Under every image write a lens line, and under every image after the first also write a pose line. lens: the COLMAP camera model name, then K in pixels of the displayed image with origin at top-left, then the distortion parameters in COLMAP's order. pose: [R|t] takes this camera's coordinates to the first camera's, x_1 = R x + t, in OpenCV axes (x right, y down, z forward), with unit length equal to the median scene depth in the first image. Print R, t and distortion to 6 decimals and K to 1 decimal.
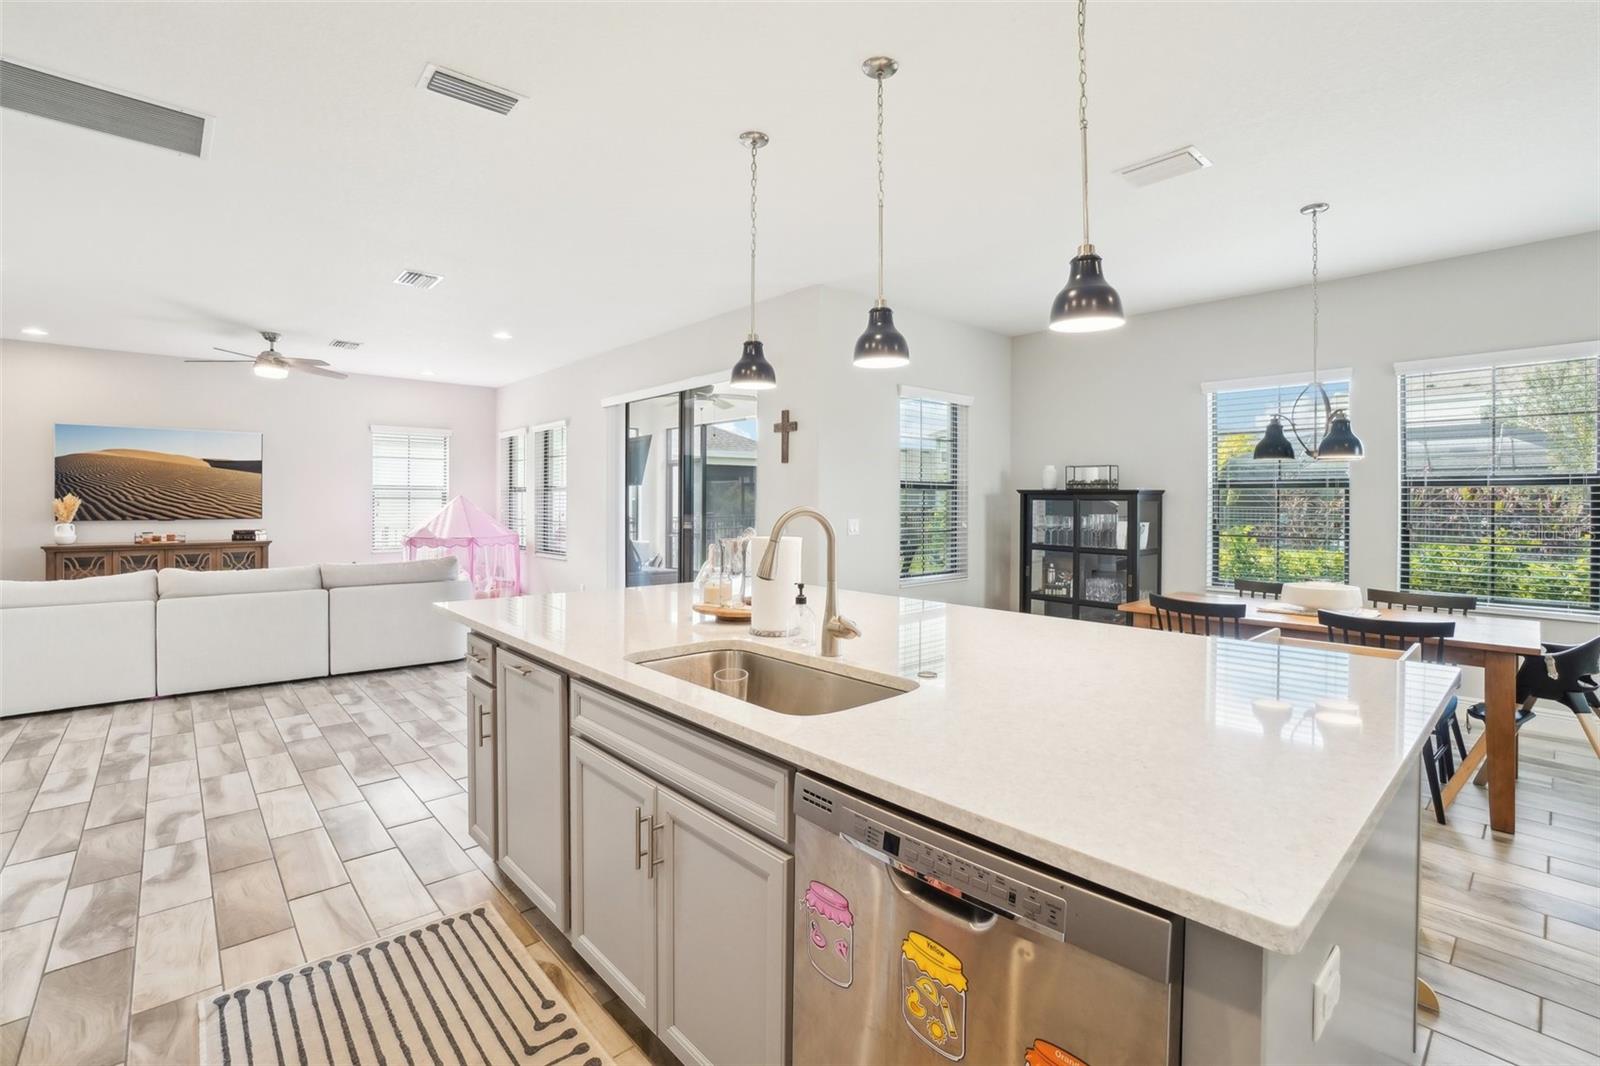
lens RADIAL K [[726.9, 0, 785.0], [0, 726.9, 497.9], [0, 0, 1]] dist [-0.064141, 0.029605]
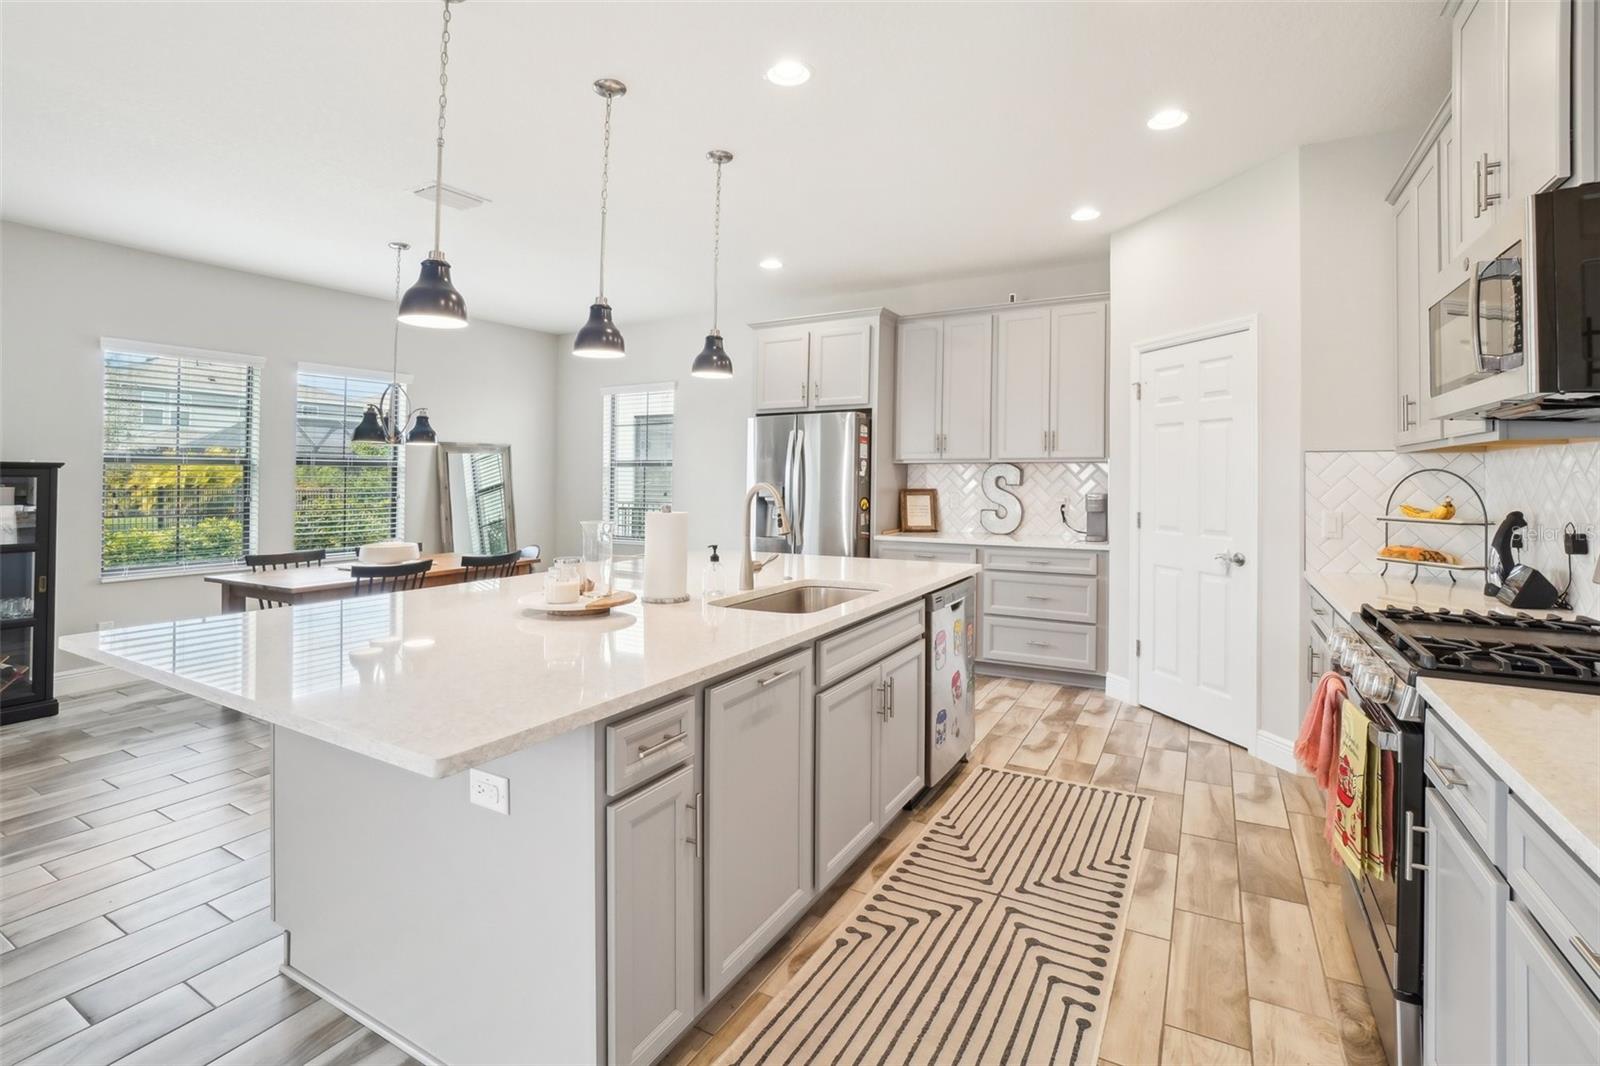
lens RADIAL K [[738.0, 0, 810.0], [0, 738.0, 476.0], [0, 0, 1]] dist [-0.065015, 0.022257]
pose [[-0.340246, -0.000746, 0.940336, -0.468851], [-0.004344, 0.999990, -0.000779, 0.000092], [-0.940326, -0.004350, -0.340246, 0.491035]]
